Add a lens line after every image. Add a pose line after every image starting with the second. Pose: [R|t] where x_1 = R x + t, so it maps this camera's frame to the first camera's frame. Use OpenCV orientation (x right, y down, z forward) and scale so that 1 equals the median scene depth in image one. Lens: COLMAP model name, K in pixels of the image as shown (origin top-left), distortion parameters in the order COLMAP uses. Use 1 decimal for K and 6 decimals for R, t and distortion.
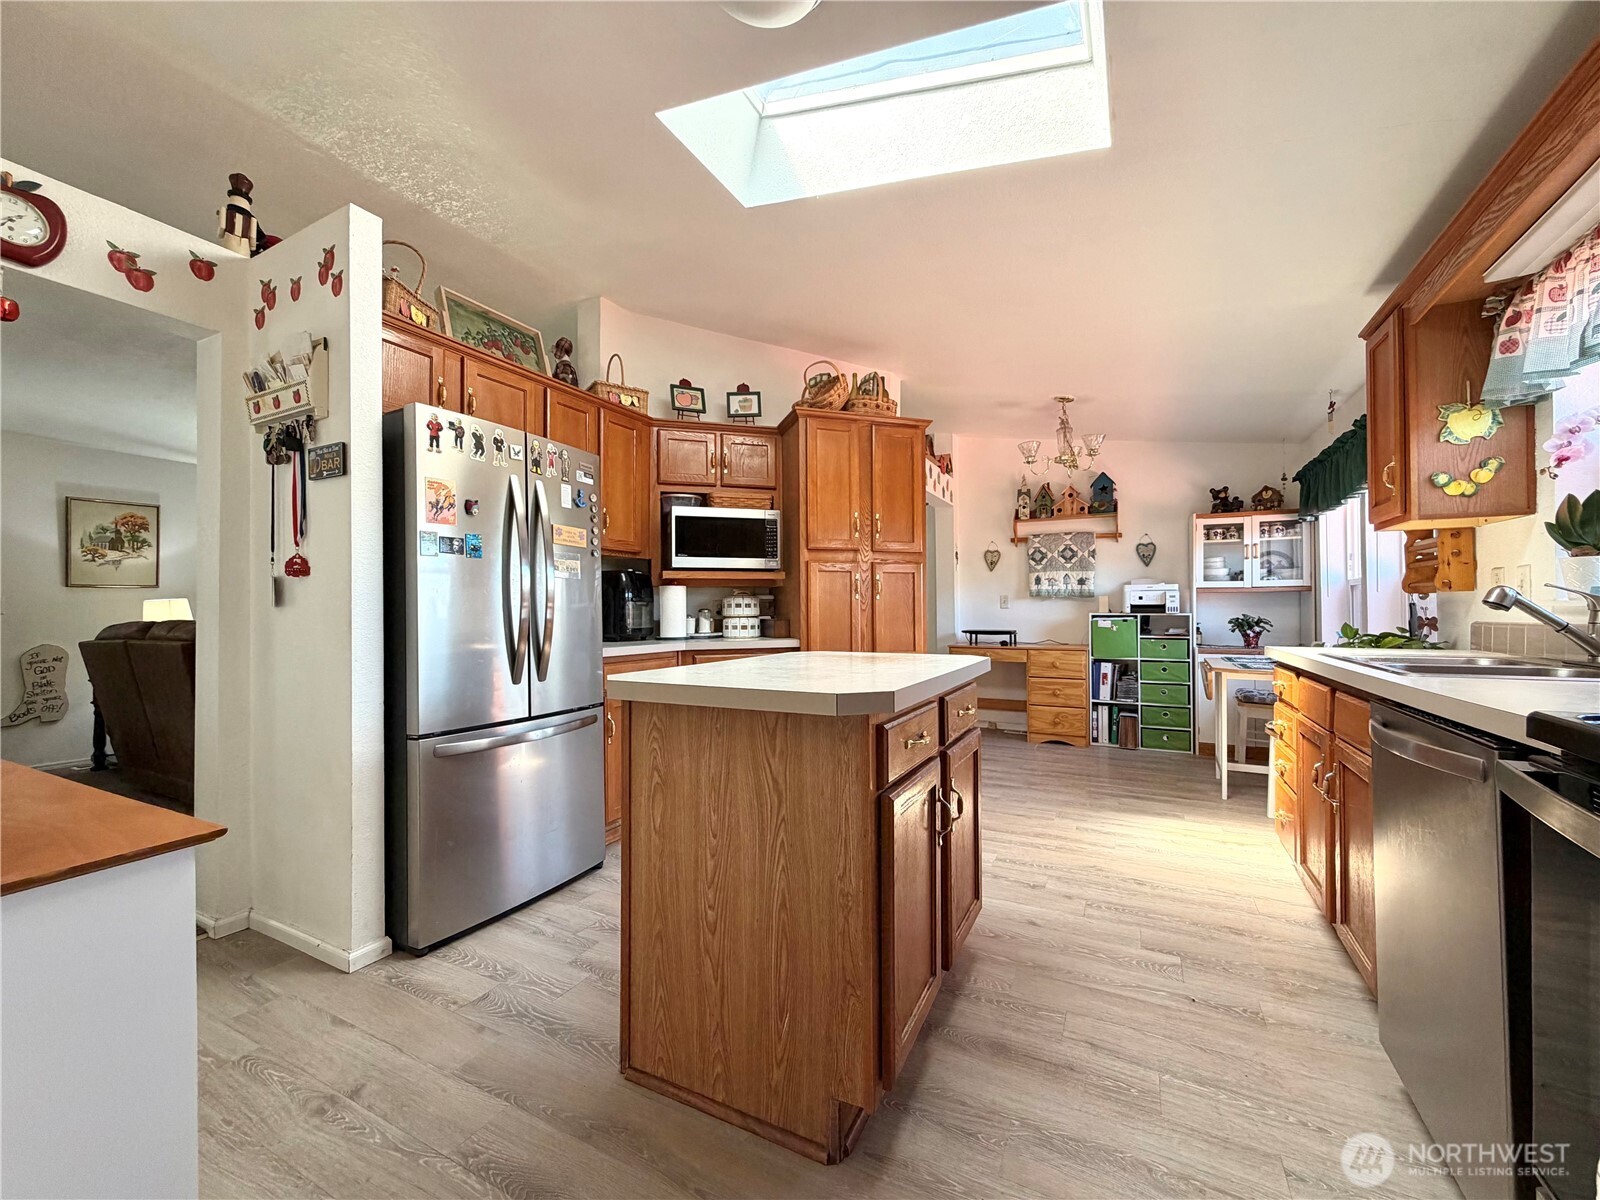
lens RADIAL K [[640.4, 0, 800.0], [0, 640.4, 600.0], [0, 0, 1]] dist [0.000151, 0.000163]
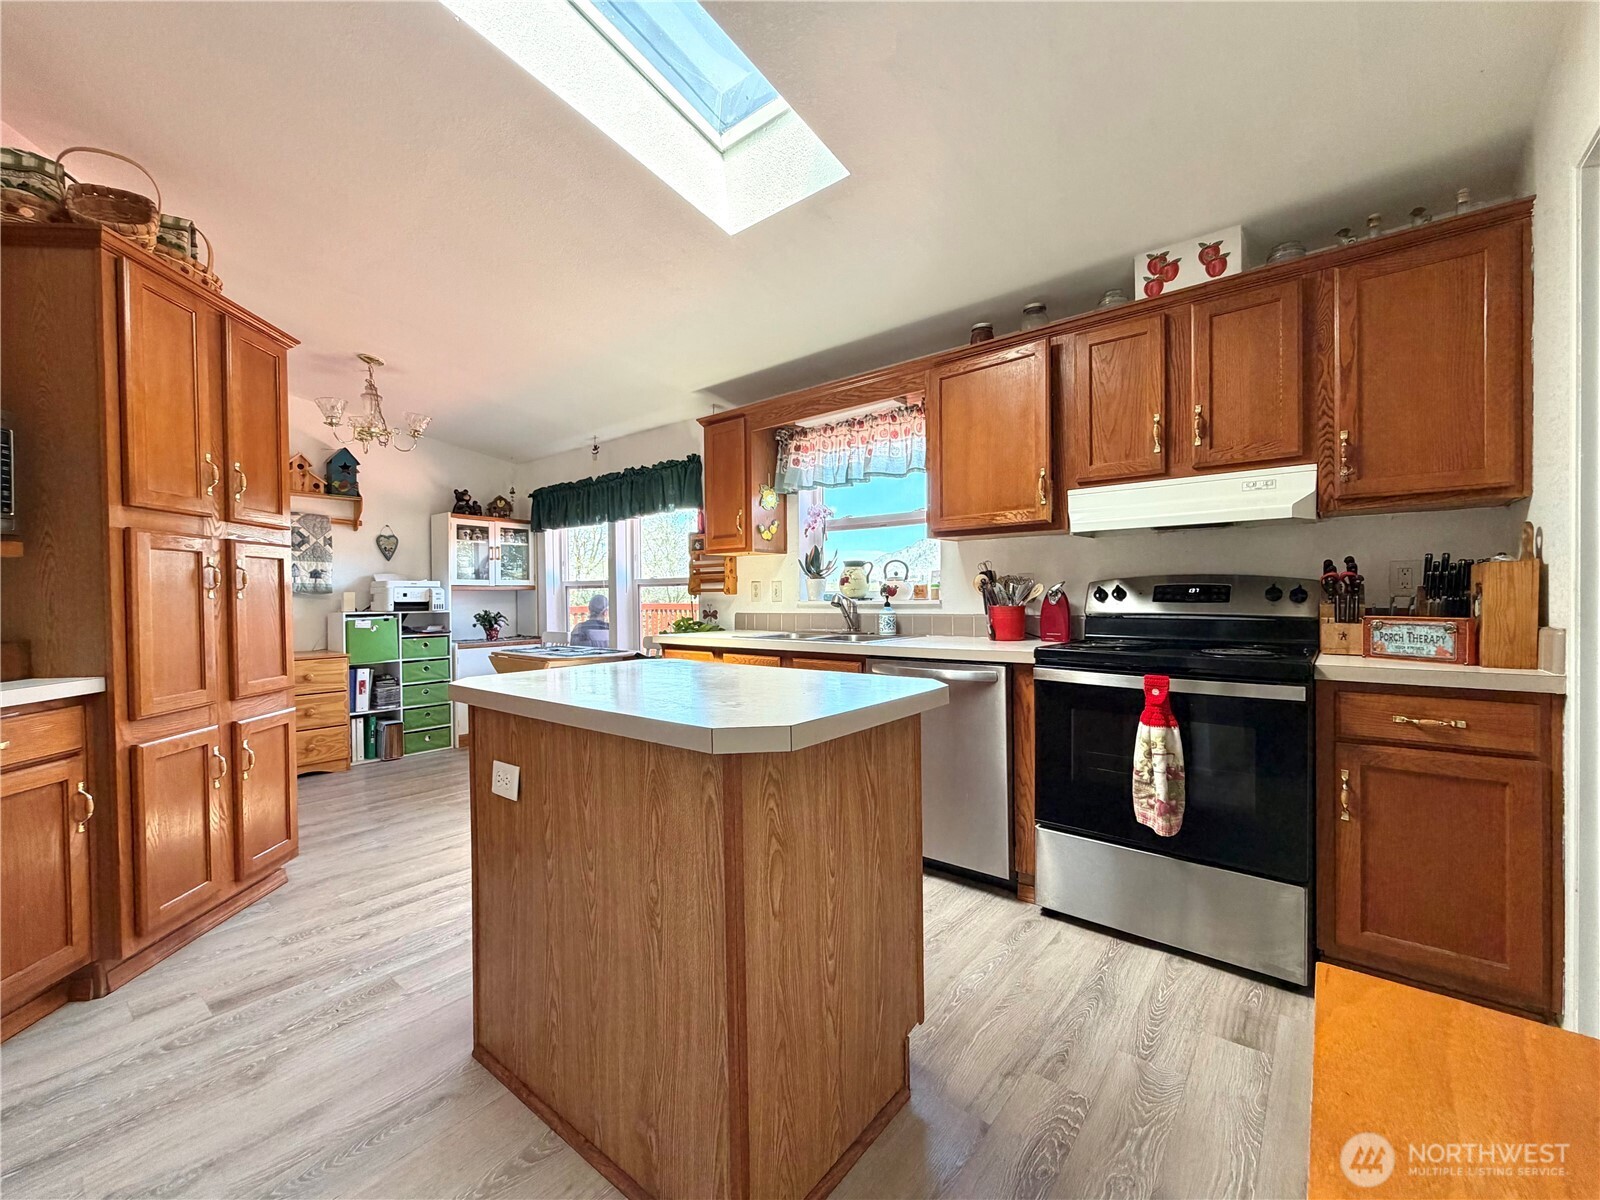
lens RADIAL K [[654.0, 0, 799.9], [0, 654.0, 605.5], [0, 0, 1]] dist [0.007763, 0.000308]
pose [[0.202599, -0.013403, 0.979170, -0.325349], [-0.006233, 0.999868, 0.014976, -0.006419], [-0.979242, -0.009137, 0.202489, 0.271812]]
